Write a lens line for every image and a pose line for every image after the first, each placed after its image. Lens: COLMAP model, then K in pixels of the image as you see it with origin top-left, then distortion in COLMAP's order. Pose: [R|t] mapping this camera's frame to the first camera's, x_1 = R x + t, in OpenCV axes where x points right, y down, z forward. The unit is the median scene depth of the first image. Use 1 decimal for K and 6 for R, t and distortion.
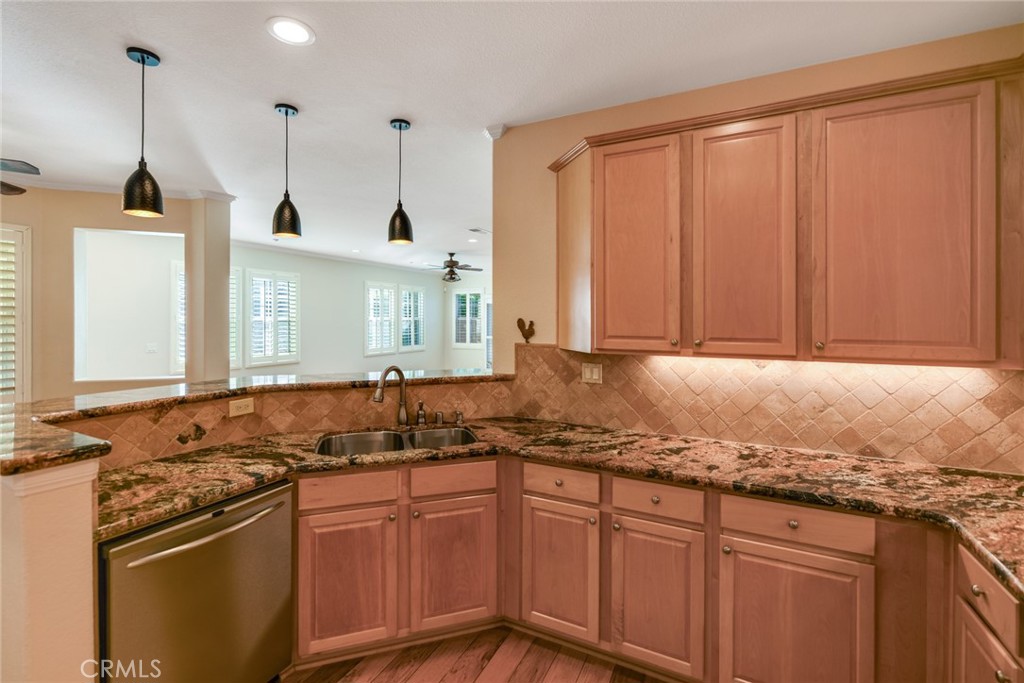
lens RADIAL K [[457.1, 0, 518.8], [0, 457.1, 319.2], [0, 0, 1]] dist [0.003605, -0.002142]
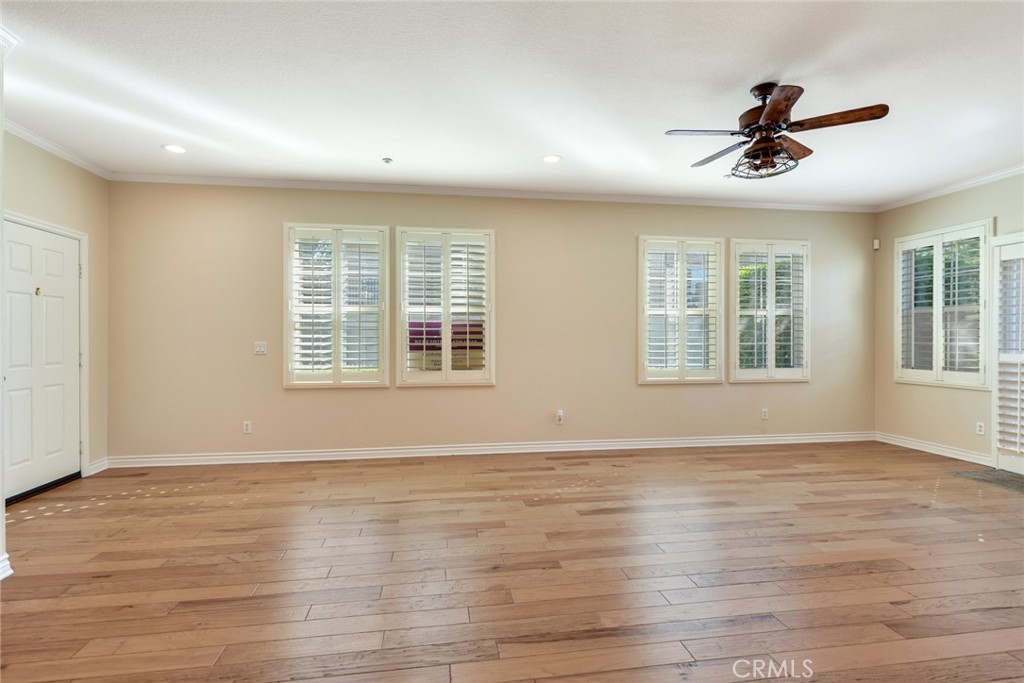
lens RADIAL K [[504.4, 0, 511.2], [0, 504.4, 337.6], [0, 0, 1]] dist [-0.002087, 0.000467]
pose [[0.570794, 0.003676, -0.821085, 0.035448], [-0.000820, 0.999992, 0.003907, 0.024262], [0.821093, -0.001557, 0.570792, 0.498955]]
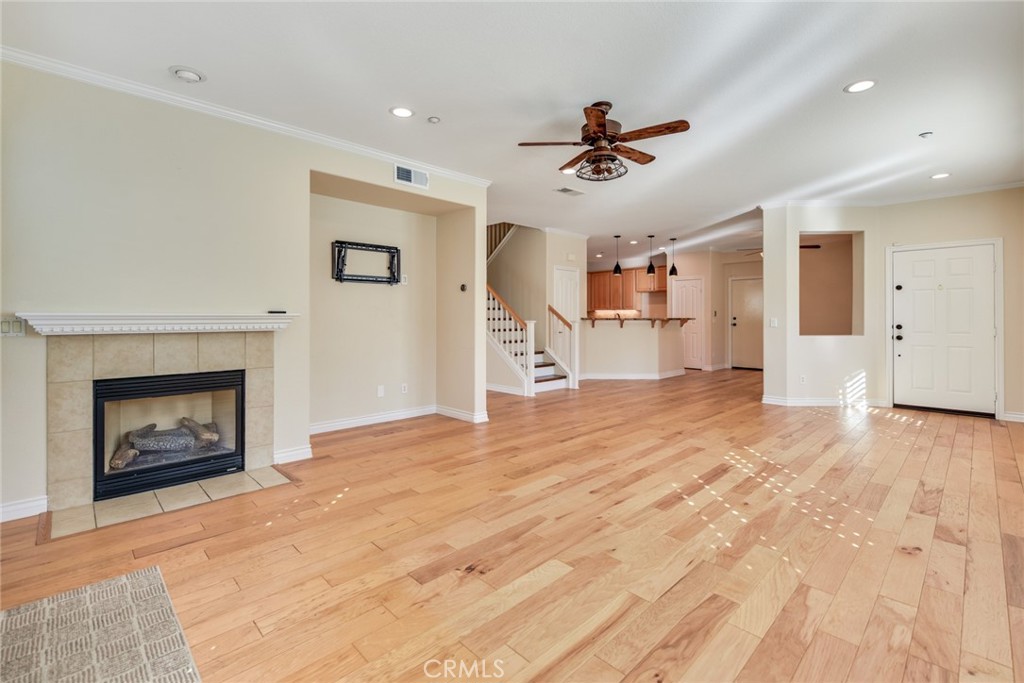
lens RADIAL K [[457.1, 0, 516.2], [0, 457.1, 322.0], [0, 0, 1]] dist [0.003605, -0.002142]
pose [[-0.944534, 0.001865, 0.328408, -0.158132], [0.003813, 0.999979, 0.005288, 0.028654], [-0.328391, 0.006247, -0.944521, 1.071290]]
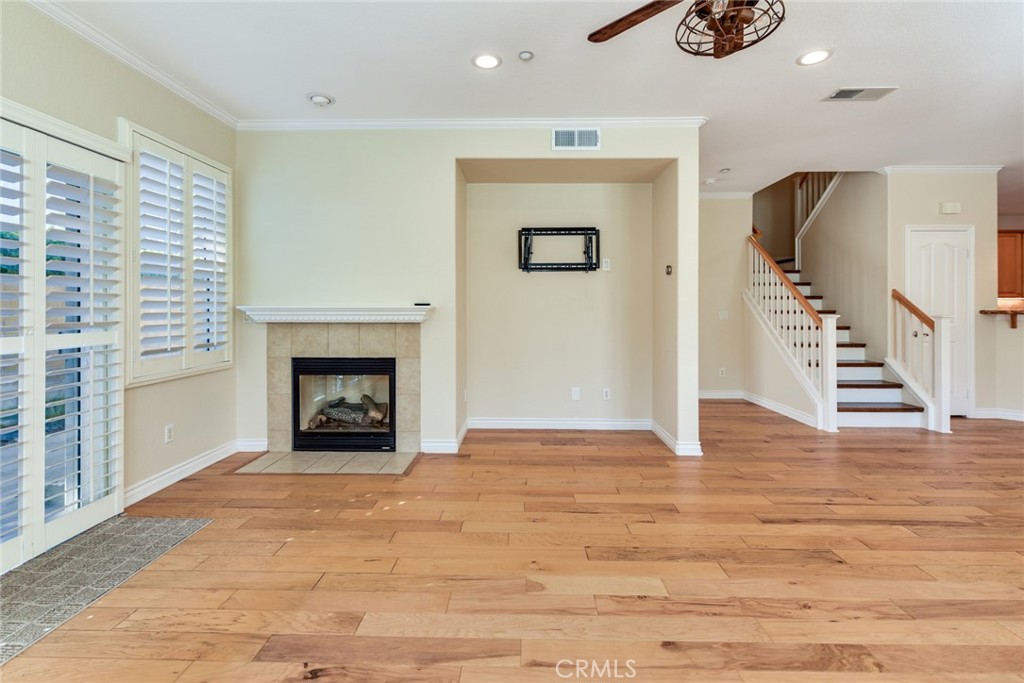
lens RADIAL K [[457.1, 0, 511.7], [0, 457.1, 311.2], [0, 0, 1]] dist [0.003605, -0.002142]
pose [[-0.419854, 0.000867, 0.907591, -0.220934], [-0.001179, 0.999998, -0.001501, 0.028125], [-0.907591, -0.001700, -0.419852, 0.901889]]
